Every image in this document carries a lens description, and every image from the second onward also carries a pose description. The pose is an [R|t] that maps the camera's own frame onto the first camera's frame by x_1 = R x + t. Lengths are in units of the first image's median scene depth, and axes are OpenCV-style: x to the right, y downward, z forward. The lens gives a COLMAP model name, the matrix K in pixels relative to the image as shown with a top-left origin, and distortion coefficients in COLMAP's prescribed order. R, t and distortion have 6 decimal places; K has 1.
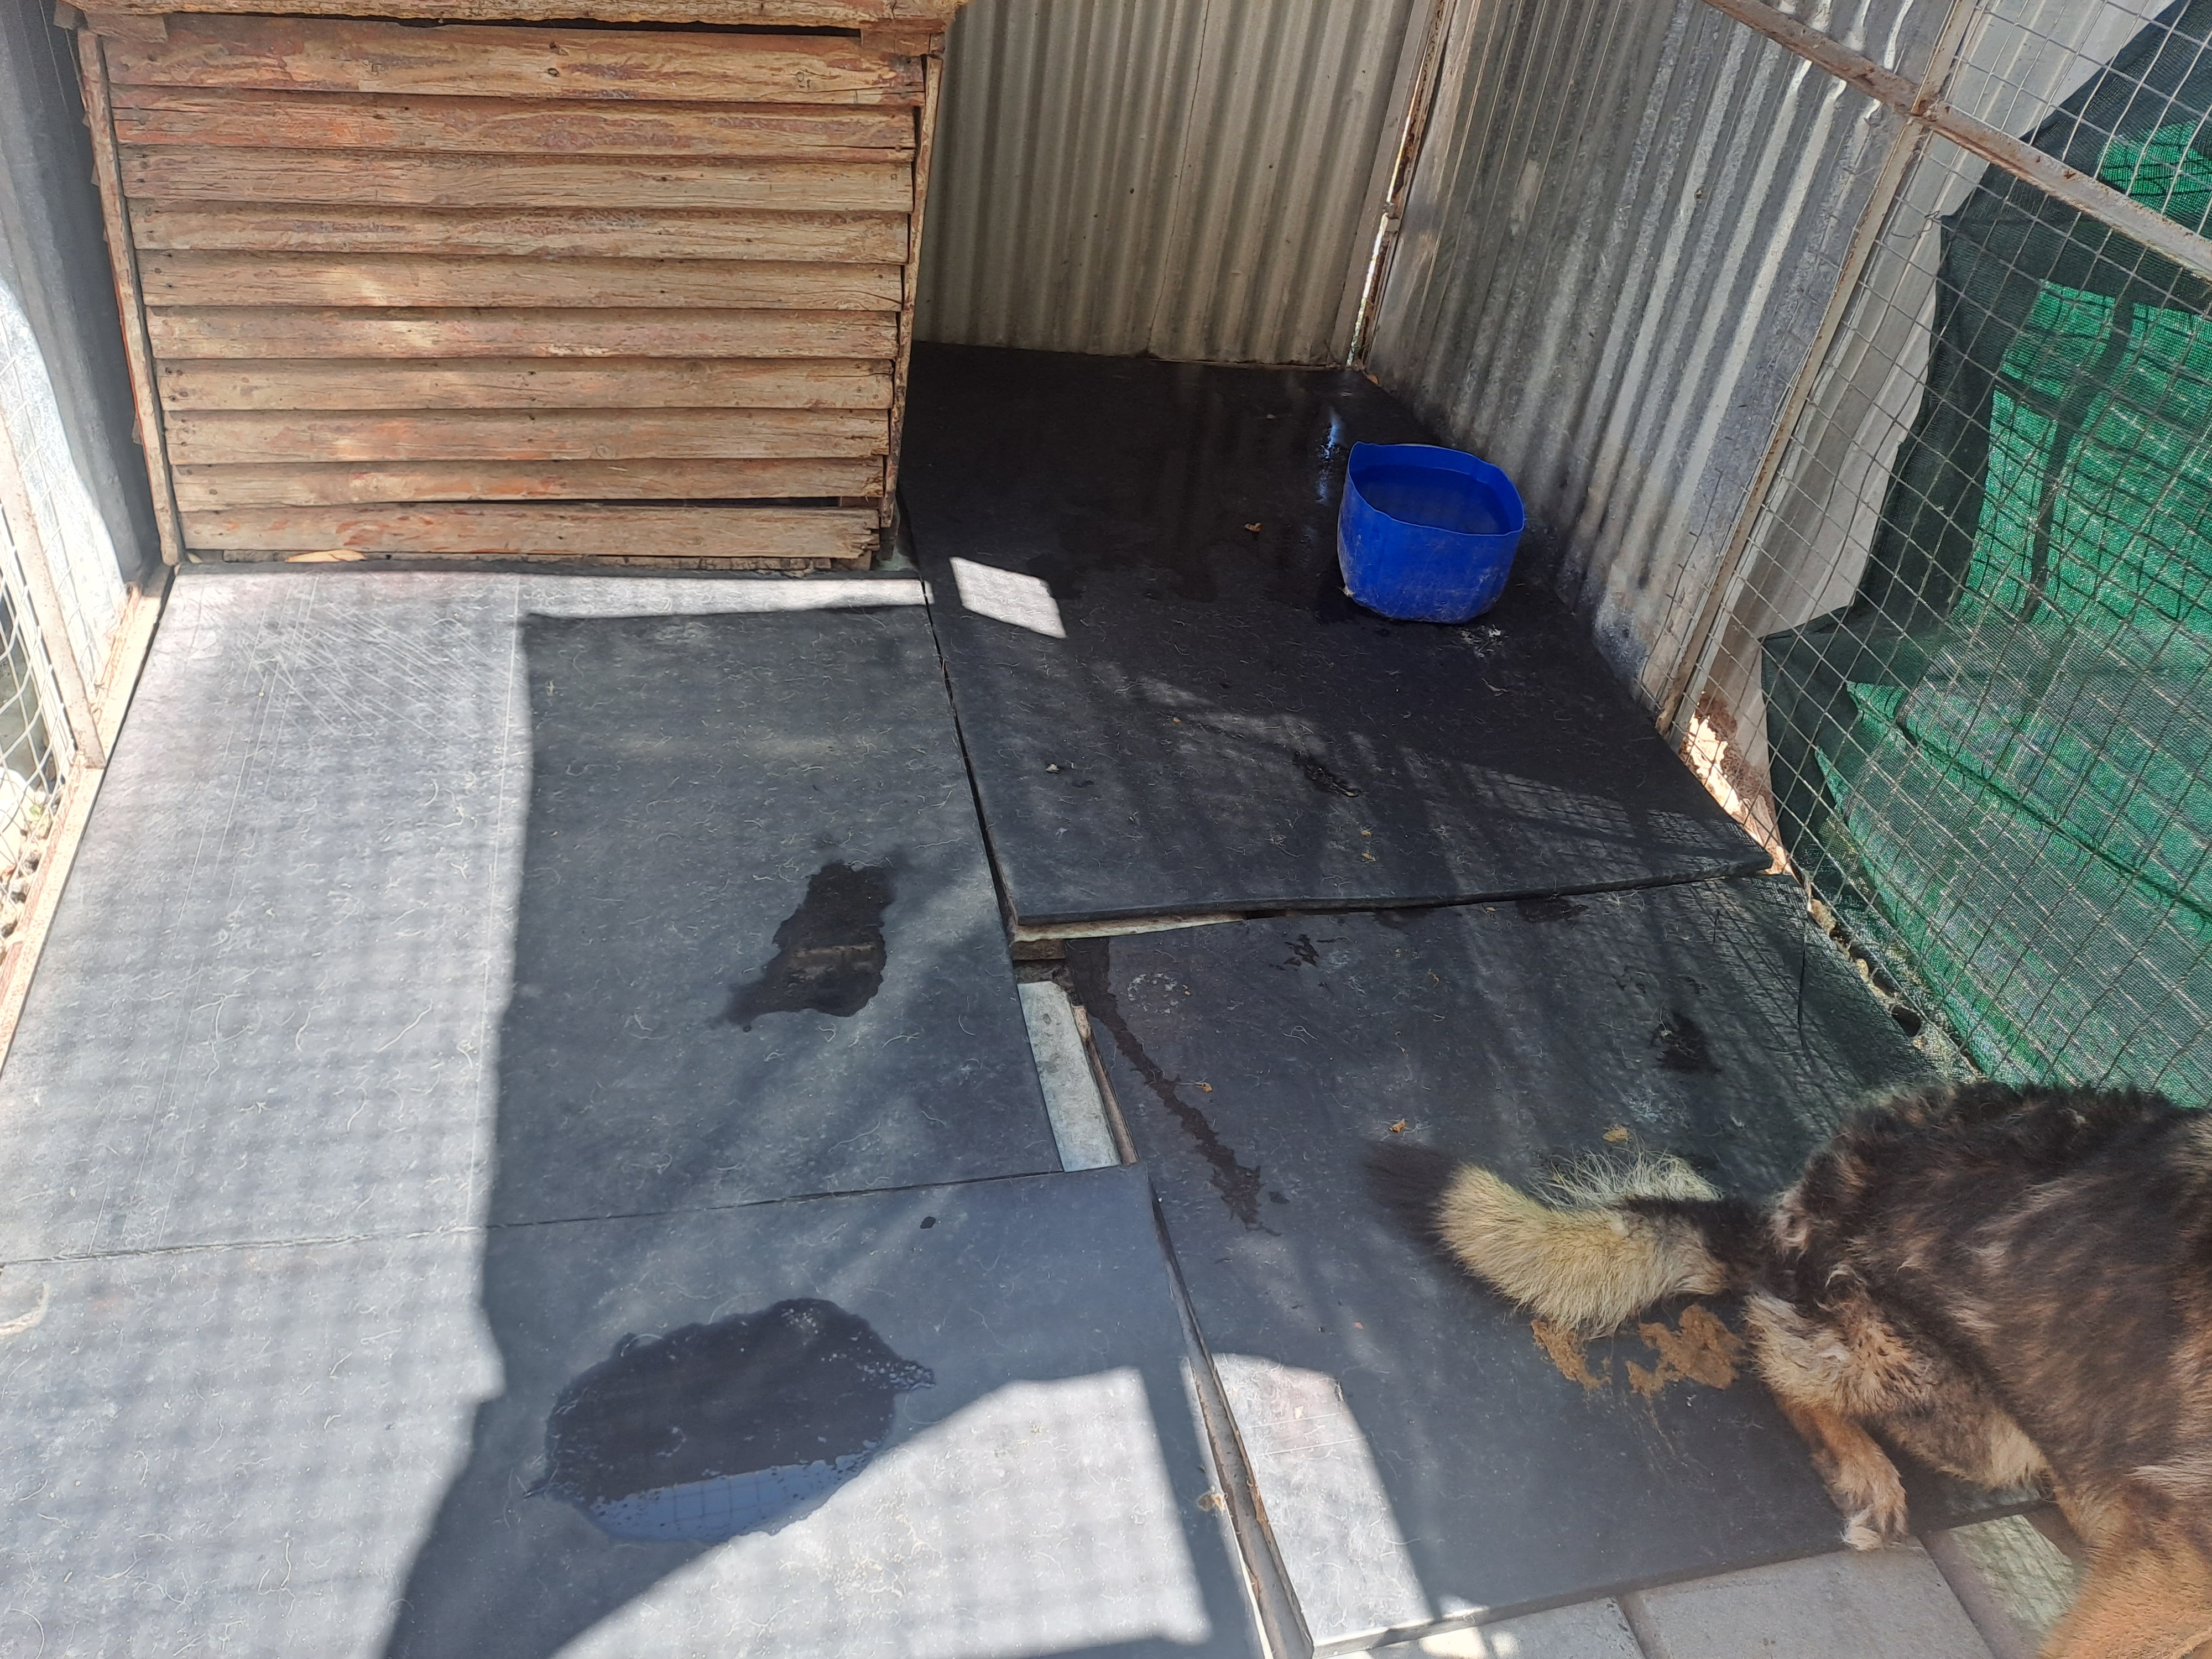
lens RADIAL K [[1688.6, 0, 1103.5], [0, 1688.6, 835.2], [0, 0, 1]] dist [0.090955, -0.058694]
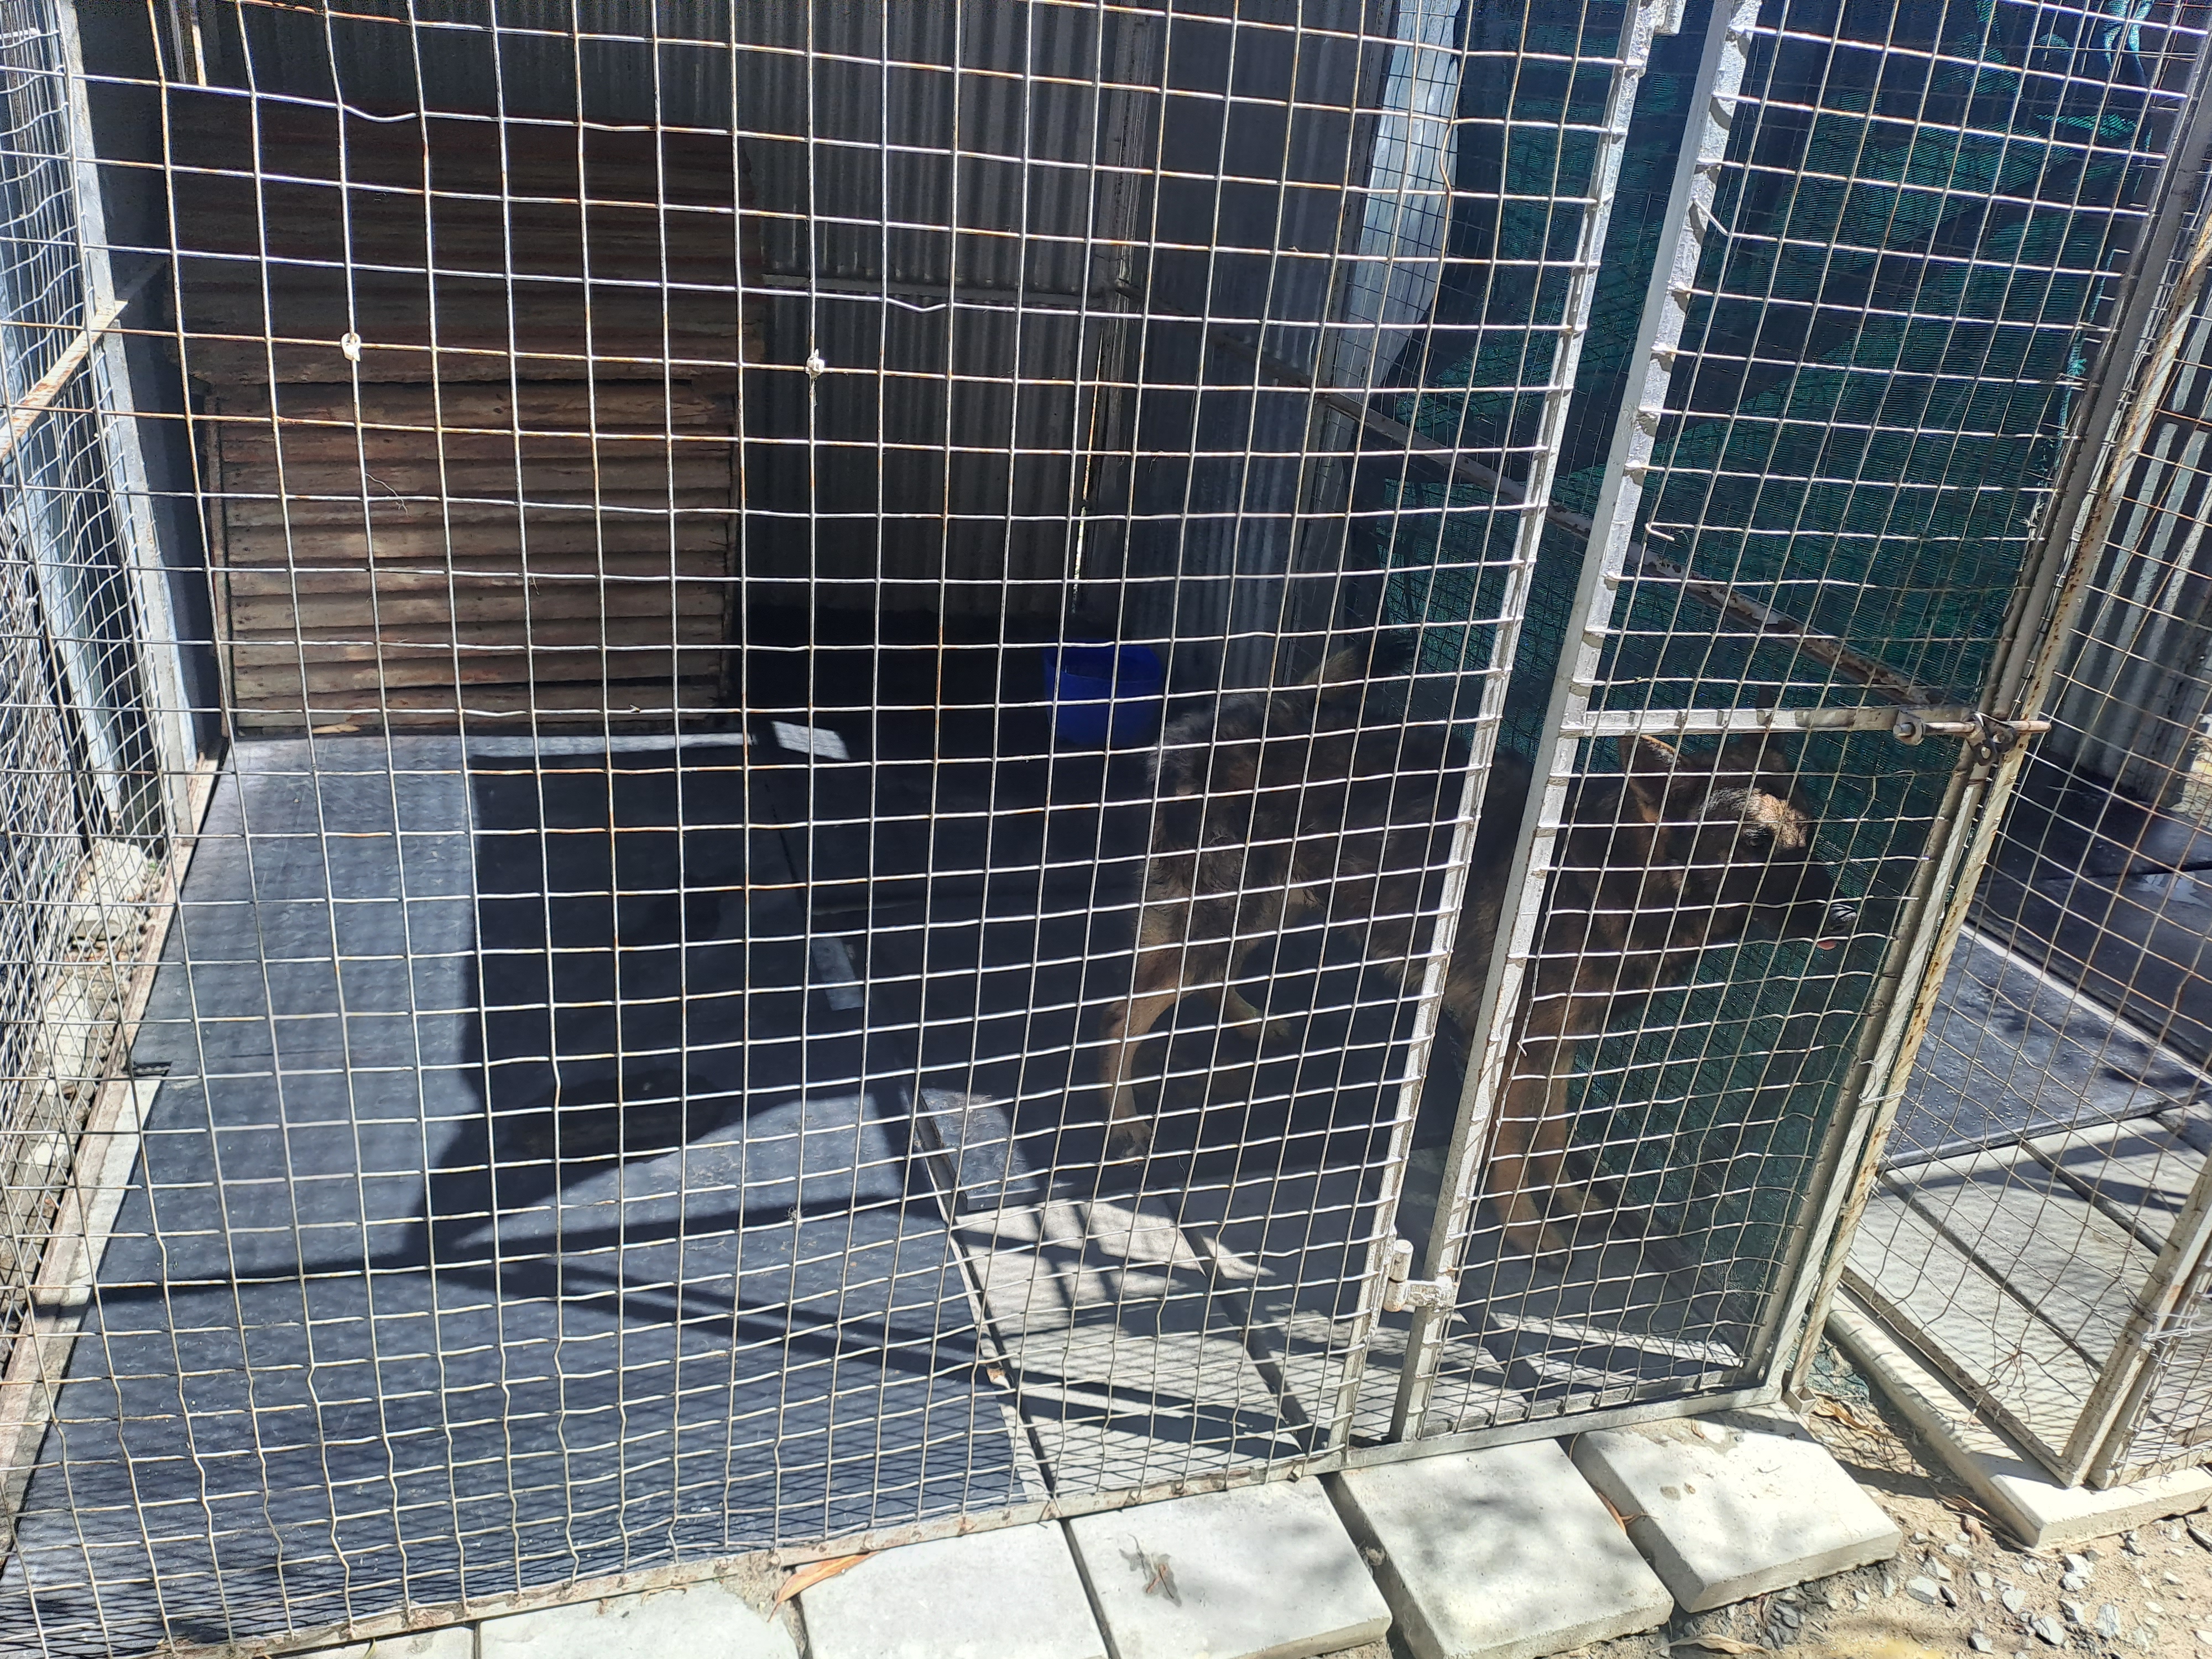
lens RADIAL K [[1688.6, 0, 1105.5], [0, 1688.6, 821.8], [0, 0, 1]] dist [0.090955, -0.058694]
pose [[0.995628, -0.063690, 0.068325, 0.106512], [0.077239, 0.972708, -0.218801, 0.306779], [-0.052525, 0.223122, 0.973374, -0.475246]]
